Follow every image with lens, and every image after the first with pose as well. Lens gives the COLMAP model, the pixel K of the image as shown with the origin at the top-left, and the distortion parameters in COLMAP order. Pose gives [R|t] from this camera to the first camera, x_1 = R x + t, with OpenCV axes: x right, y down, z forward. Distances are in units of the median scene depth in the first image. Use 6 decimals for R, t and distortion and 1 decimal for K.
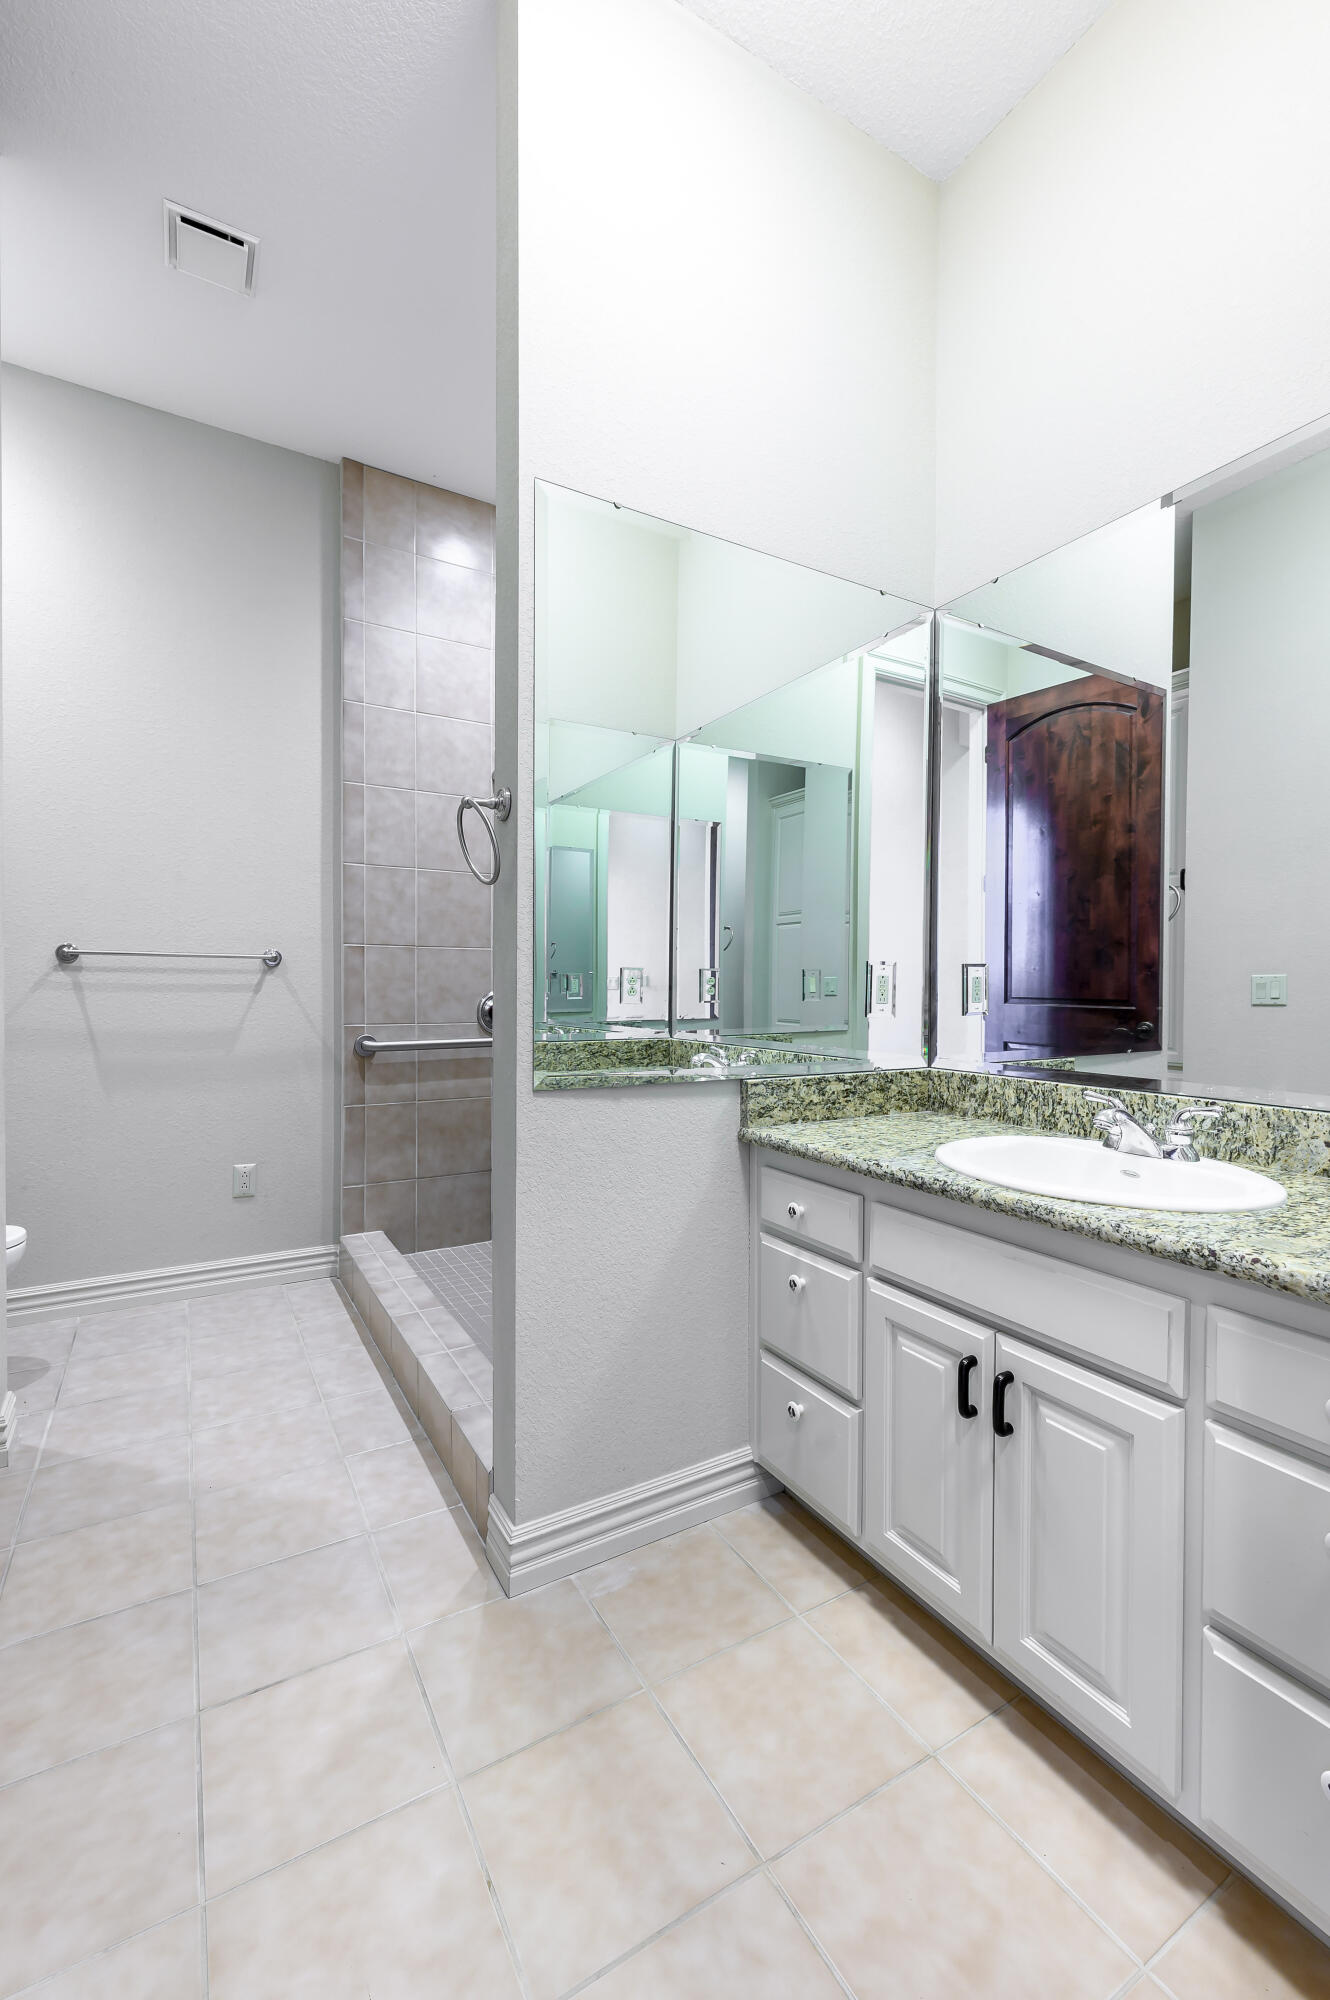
lens RADIAL K [[829.8, 0, 665.3], [0, 829.8, 1001.5], [0, 0, 1]] dist [0.002027, 0.000228]
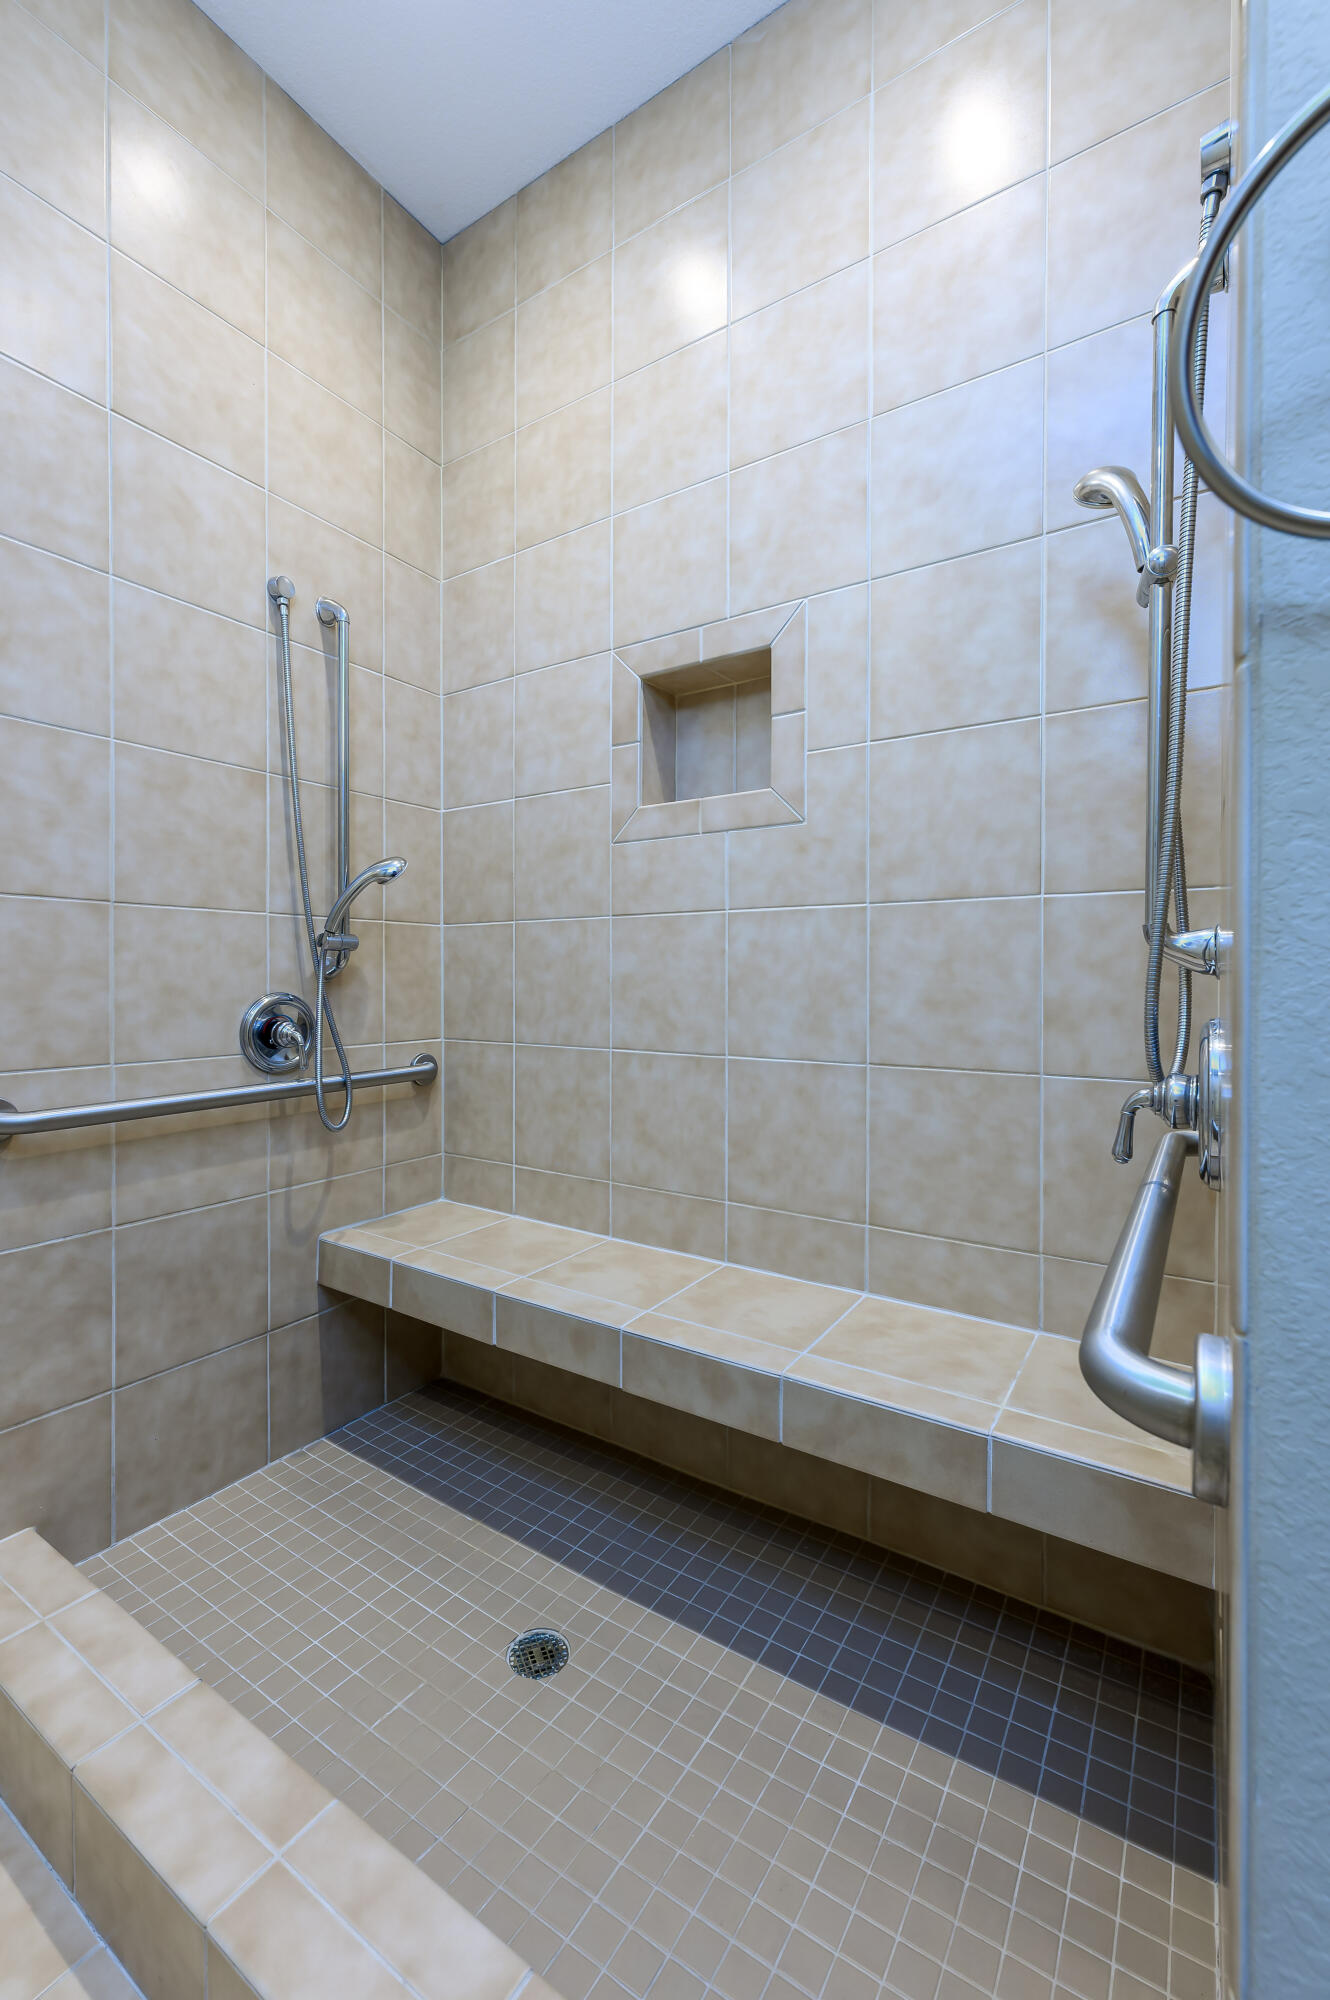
lens RADIAL K [[829.8, 0, 667.6], [0, 829.8, 985.5], [0, 0, 1]] dist [0.002027, 0.000228]
pose [[0.896929, -0.005472, 0.442141, -0.224729], [0.007167, 0.999972, -0.002163, -0.015323], [-0.442117, 0.005108, 0.896943, 0.430931]]
